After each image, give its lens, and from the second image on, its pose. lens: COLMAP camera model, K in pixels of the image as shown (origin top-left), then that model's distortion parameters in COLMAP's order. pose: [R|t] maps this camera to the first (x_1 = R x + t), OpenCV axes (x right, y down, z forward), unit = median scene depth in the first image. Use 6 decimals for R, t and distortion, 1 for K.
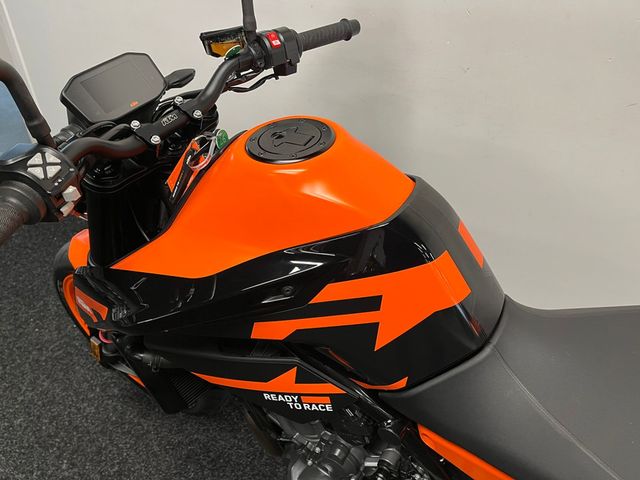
lens RADIAL K [[483.0, 0, 320.0], [0, 483.0, 240.0], [0, 0, 1]] dist [0.094953, -0.131435]
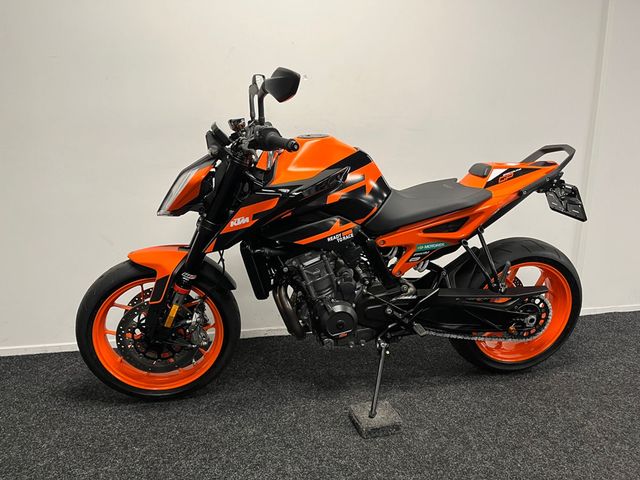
lens RADIAL K [[483.0, 0, 320.0], [0, 483.0, 240.0], [0, 0, 1]] dist [0.094953, -0.131435]
pose [[0.736592, -0.129723, 0.663780, -1.746675], [0.393790, 0.880181, -0.264972, 0.954757], [-0.549874, 0.456566, 0.699418, -0.631419]]
